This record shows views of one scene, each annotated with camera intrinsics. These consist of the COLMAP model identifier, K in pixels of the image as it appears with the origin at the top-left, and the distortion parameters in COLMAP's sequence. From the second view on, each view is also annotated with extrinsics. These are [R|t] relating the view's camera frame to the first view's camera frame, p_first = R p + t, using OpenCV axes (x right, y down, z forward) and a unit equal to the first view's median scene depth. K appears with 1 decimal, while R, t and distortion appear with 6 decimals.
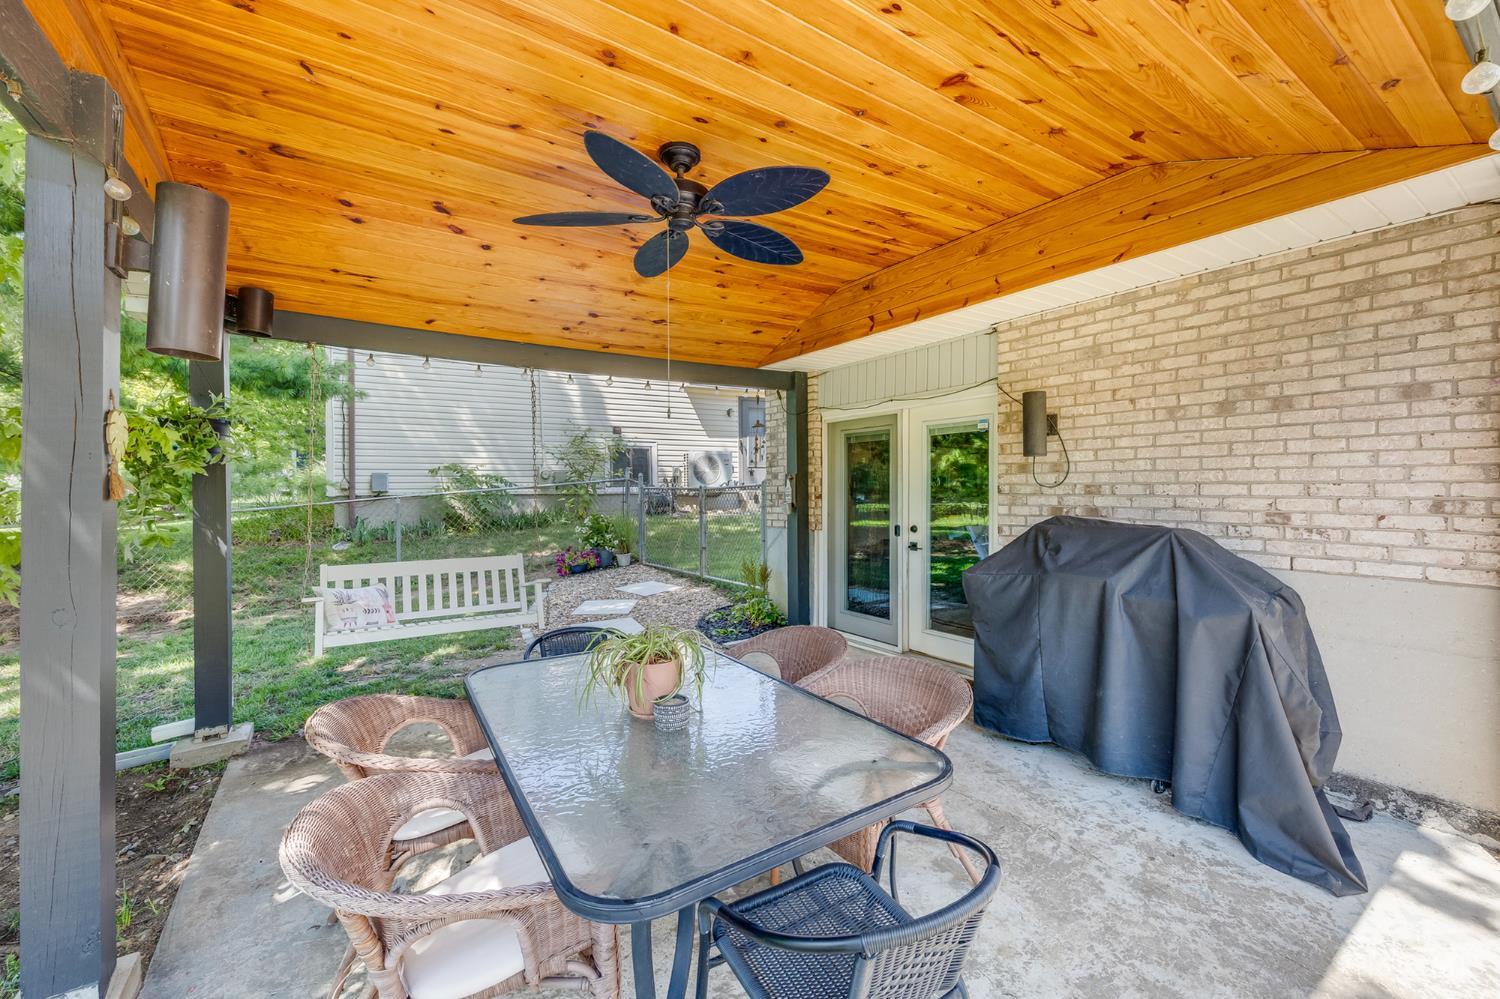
lens RADIAL K [[616.3, 0, 762.1], [0, 616.3, 489.2], [0, 0, 1]] dist [-0.007878, 0.000373]
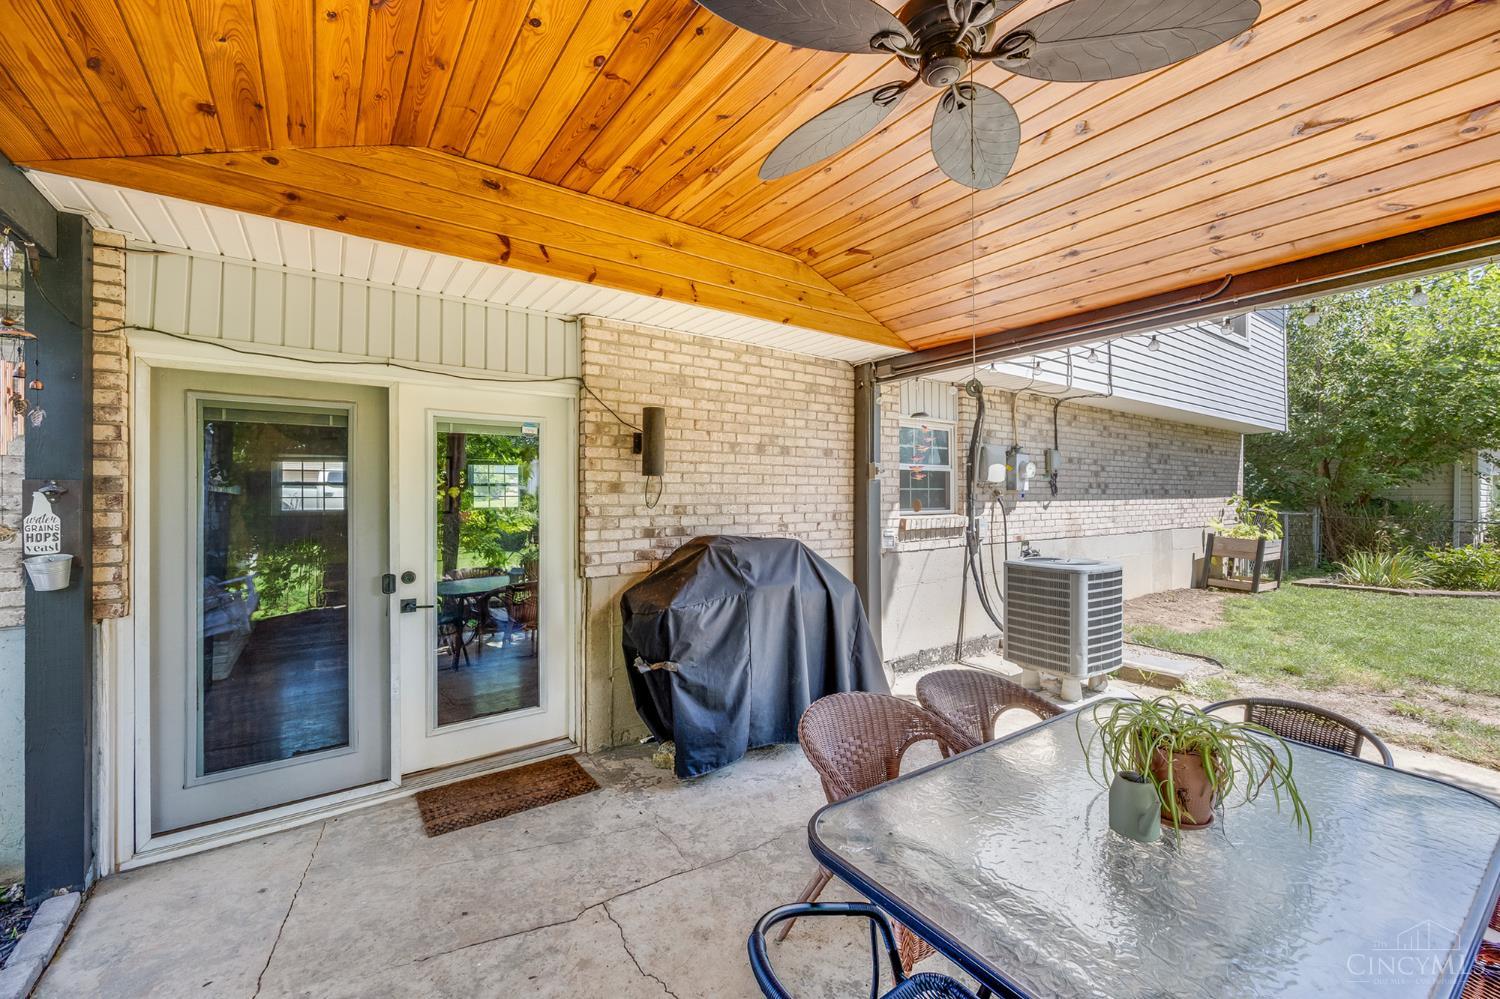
lens RADIAL K [[616.3, 0, 764.5], [0, 616.3, 494.1], [0, 0, 1]] dist [-0.007878, 0.000373]
pose [[-0.037153, 0.012005, 0.999237, -0.527352], [0.007051, 0.999906, -0.011751, -0.013483], [-0.999285, 0.006609, -0.037234, 0.893479]]
